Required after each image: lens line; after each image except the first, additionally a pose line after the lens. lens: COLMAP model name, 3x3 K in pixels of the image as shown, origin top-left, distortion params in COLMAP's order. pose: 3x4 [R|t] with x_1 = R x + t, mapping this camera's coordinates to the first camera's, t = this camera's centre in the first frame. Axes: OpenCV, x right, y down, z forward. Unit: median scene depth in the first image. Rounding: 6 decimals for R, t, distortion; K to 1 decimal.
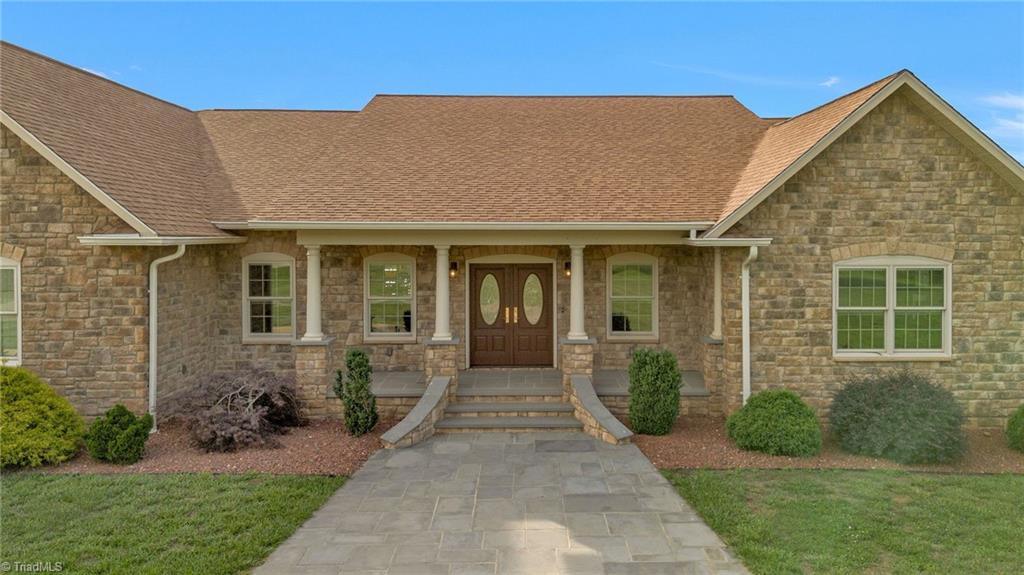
lens RADIAL K [[828.0, 0, 512.0], [0, 828.0, 287.5], [0, 0, 1]] dist [0.000899, 0.000778]
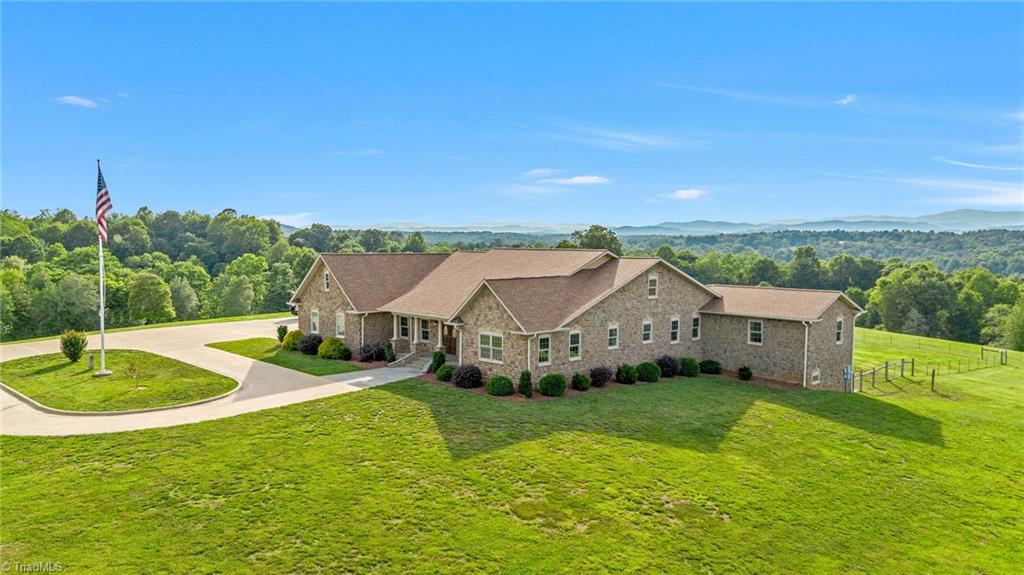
lens RADIAL K [[828.0, 0, 512.0], [0, 828.0, 287.5], [0, 0, 1]] dist [0.000899, 0.000778]
pose [[0.666689, 0.052995, -0.743449, 3.005779], [-0.048382, 0.998442, 0.027785, -0.314513], [0.743764, 0.017446, 0.668215, -1.184642]]
